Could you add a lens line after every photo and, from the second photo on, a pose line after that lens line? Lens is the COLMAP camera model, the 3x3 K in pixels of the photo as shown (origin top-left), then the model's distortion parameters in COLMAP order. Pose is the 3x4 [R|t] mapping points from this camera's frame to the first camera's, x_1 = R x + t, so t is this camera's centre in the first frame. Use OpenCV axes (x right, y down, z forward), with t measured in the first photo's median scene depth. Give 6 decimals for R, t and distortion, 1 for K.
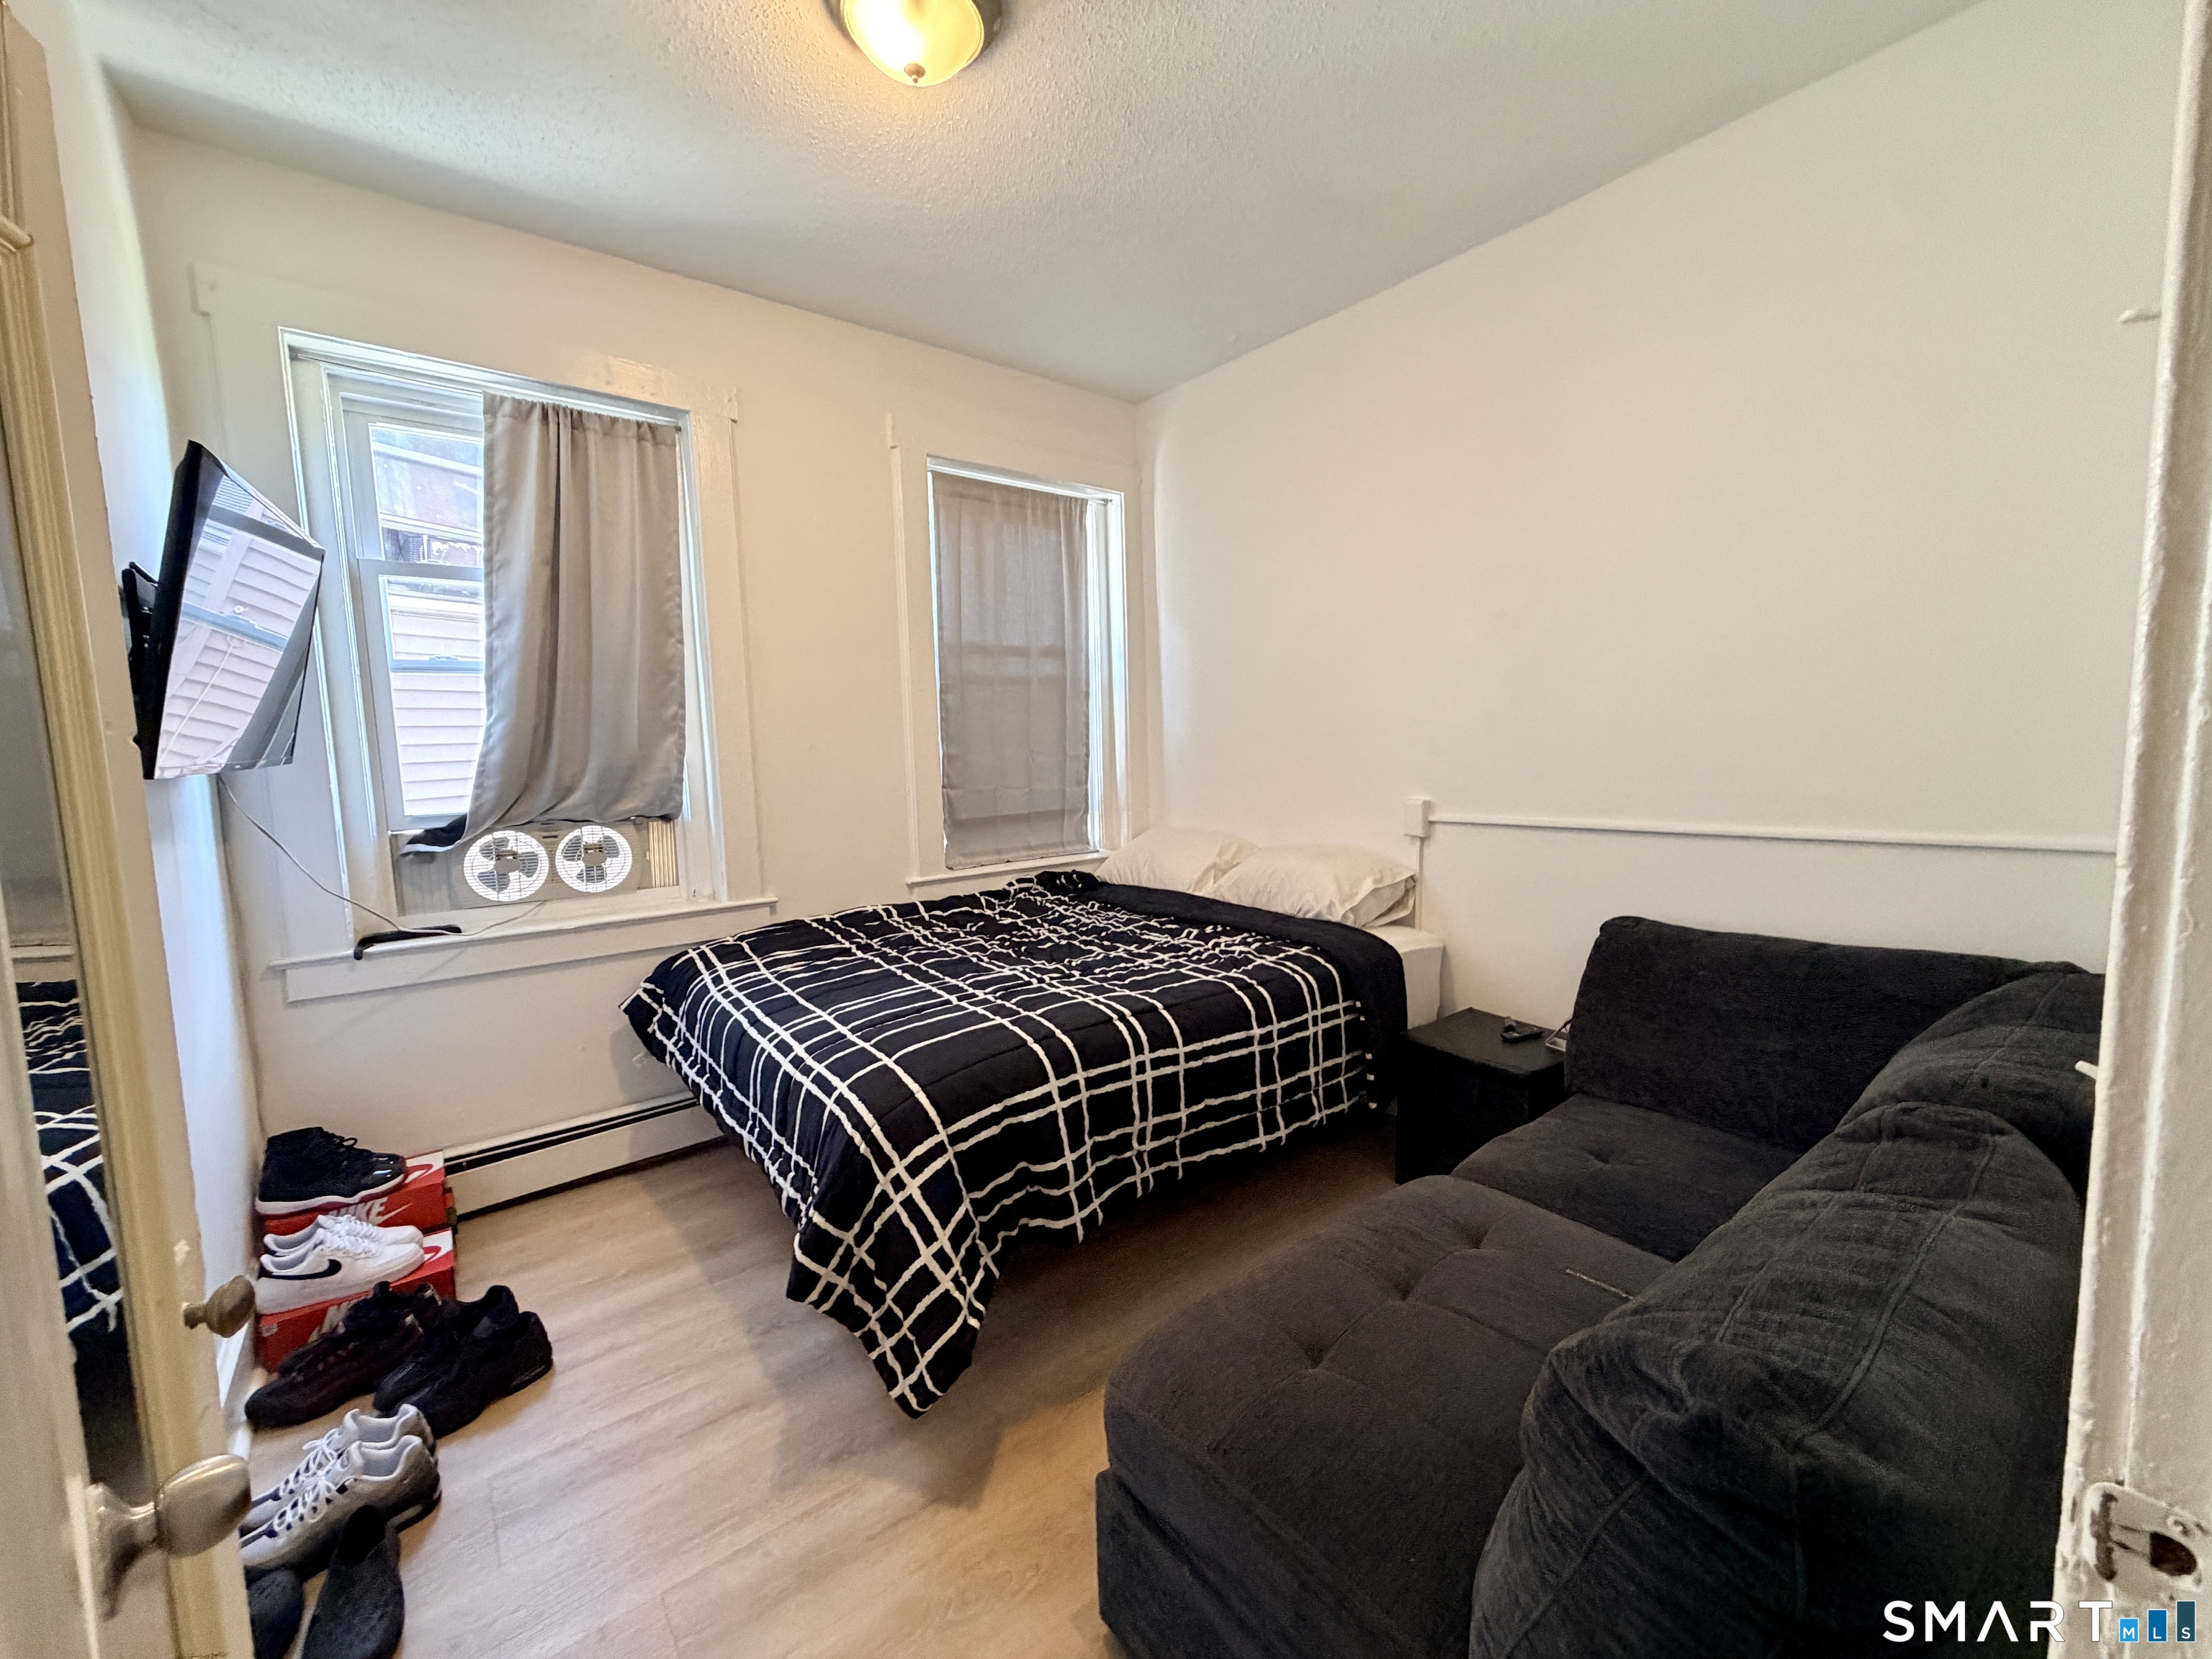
lens RADIAL K [[884.7, 0, 1104.3], [0, 884.7, 823.2], [0, 0, 1]] dist [-0.000027, 0.000331]
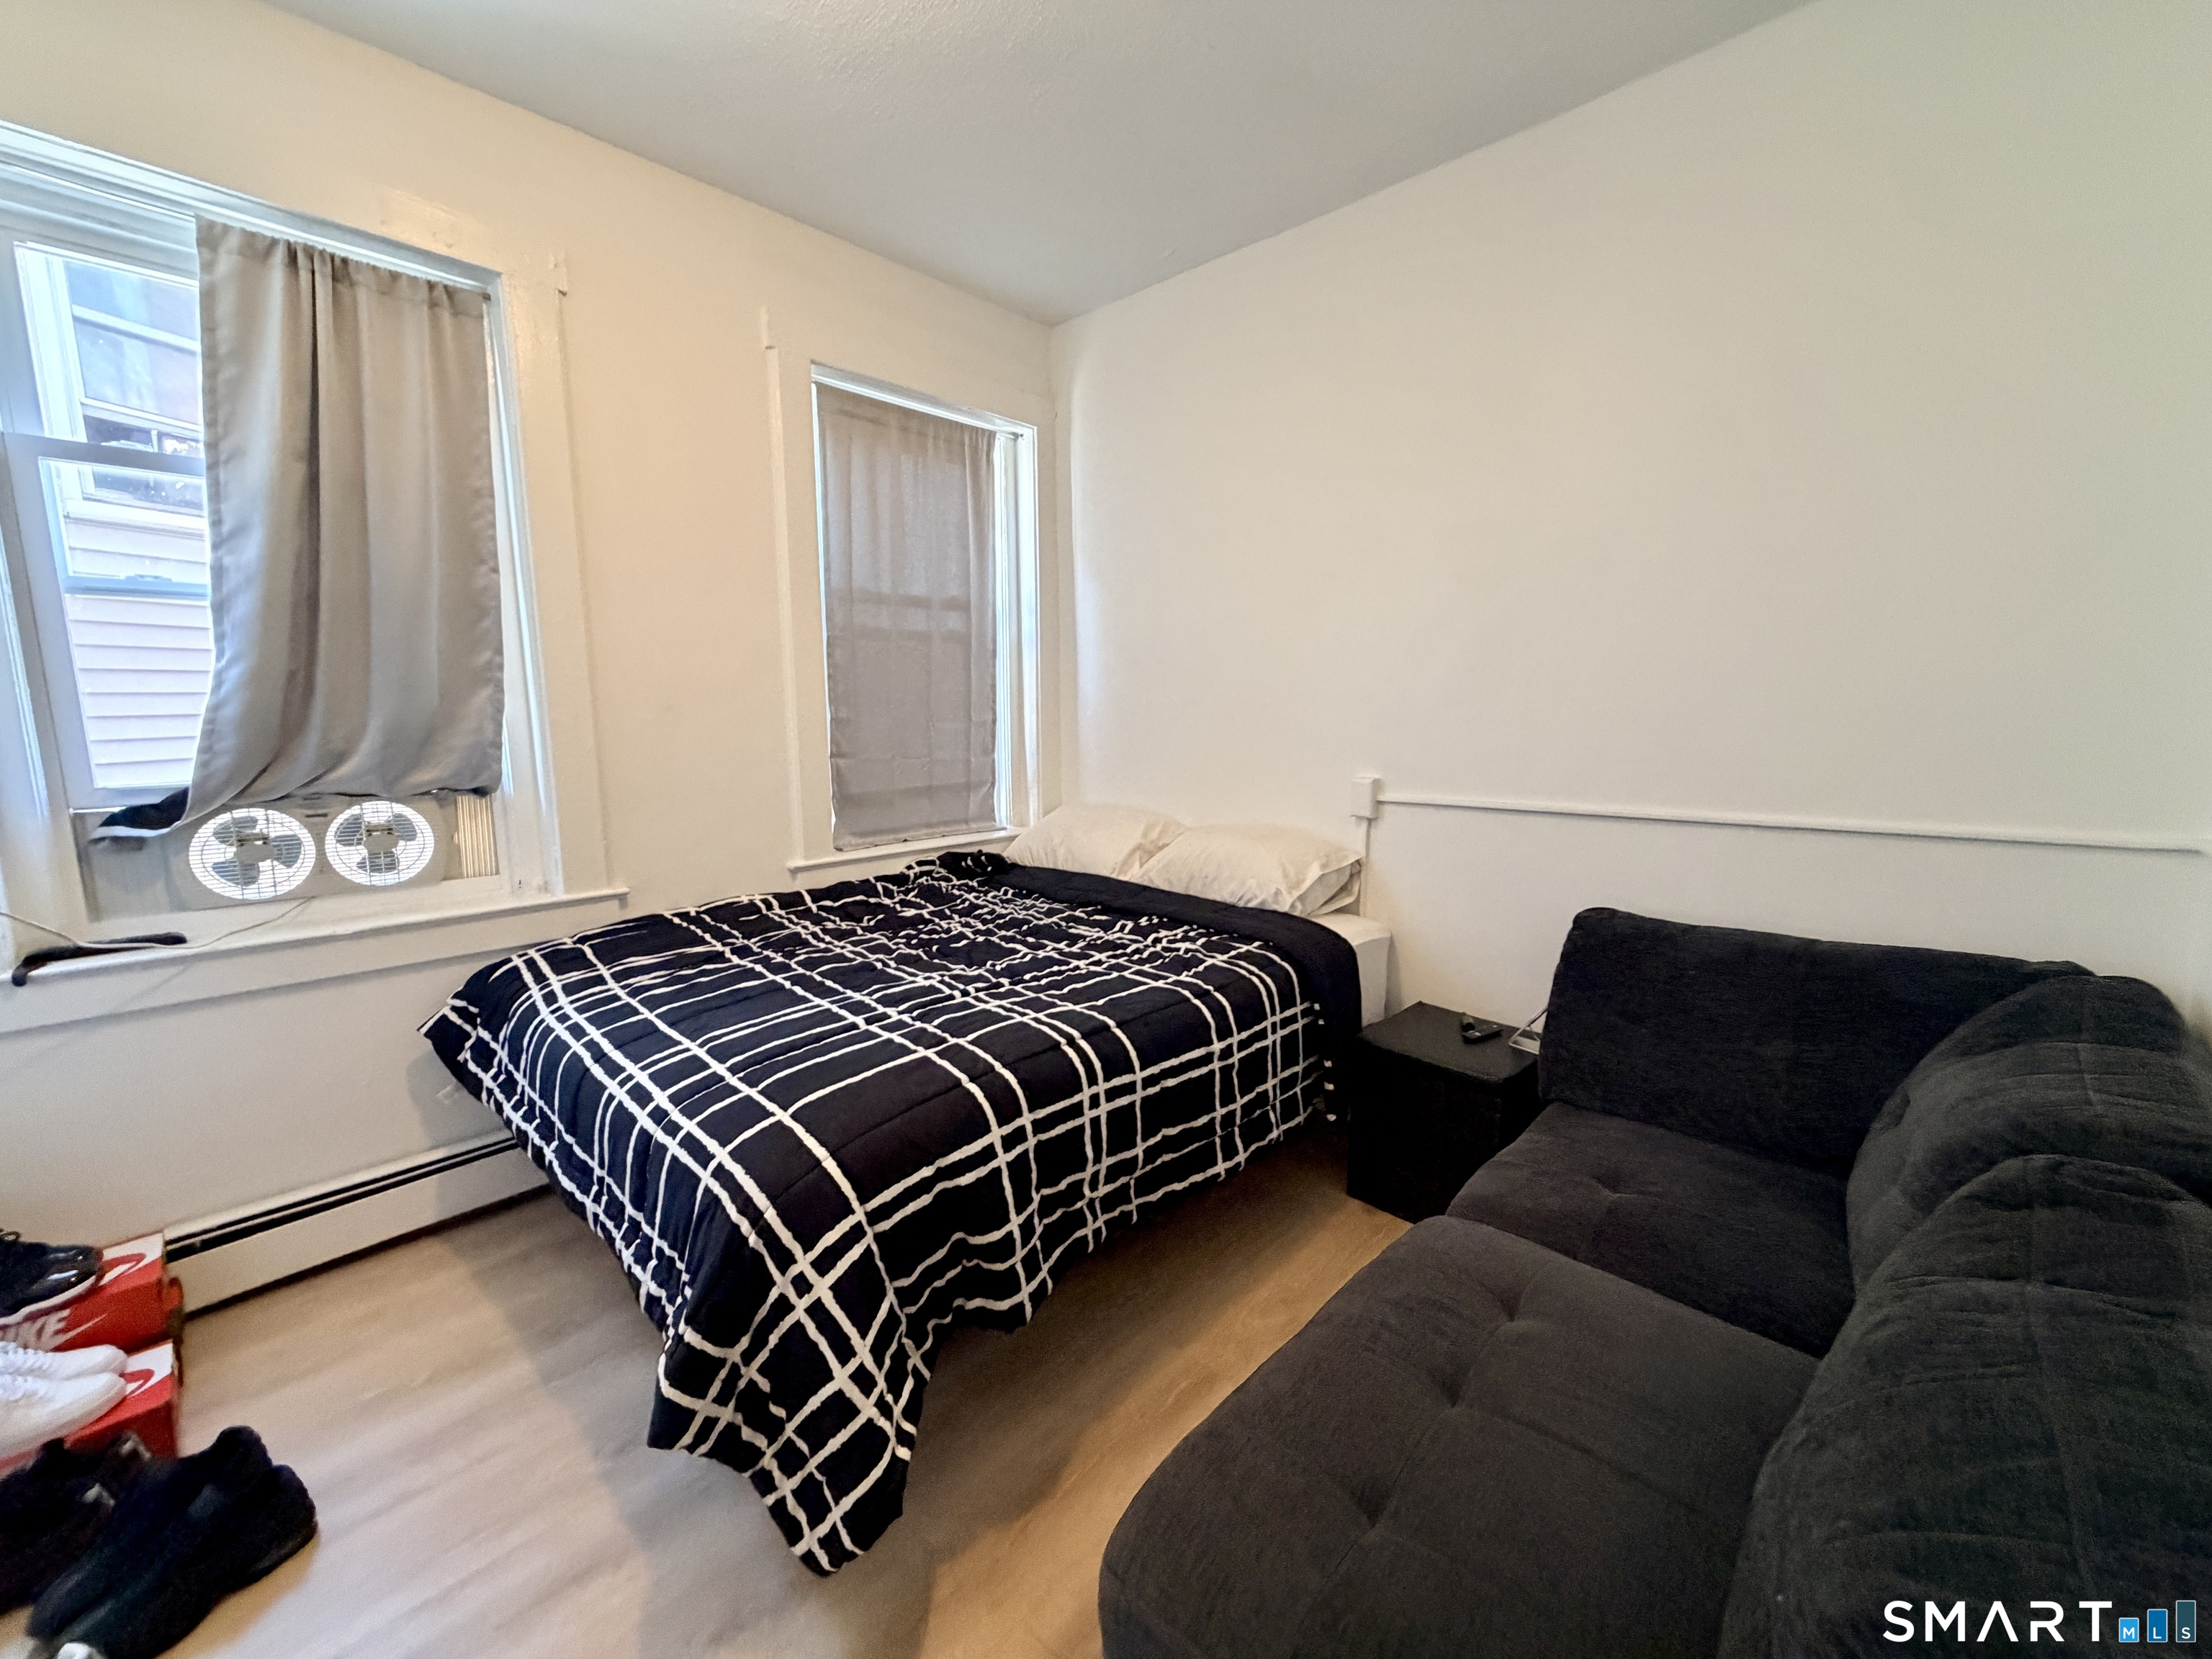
lens RADIAL K [[884.7, 0, 1104.3], [0, 884.7, 823.2], [0, 0, 1]] dist [-0.000027, 0.000331]
pose [[0.990161, 0.002511, 0.139910, -0.054798], [-0.007918, 0.999242, 0.038104, -0.014830], [-0.139708, -0.038837, 0.989431, 0.148390]]
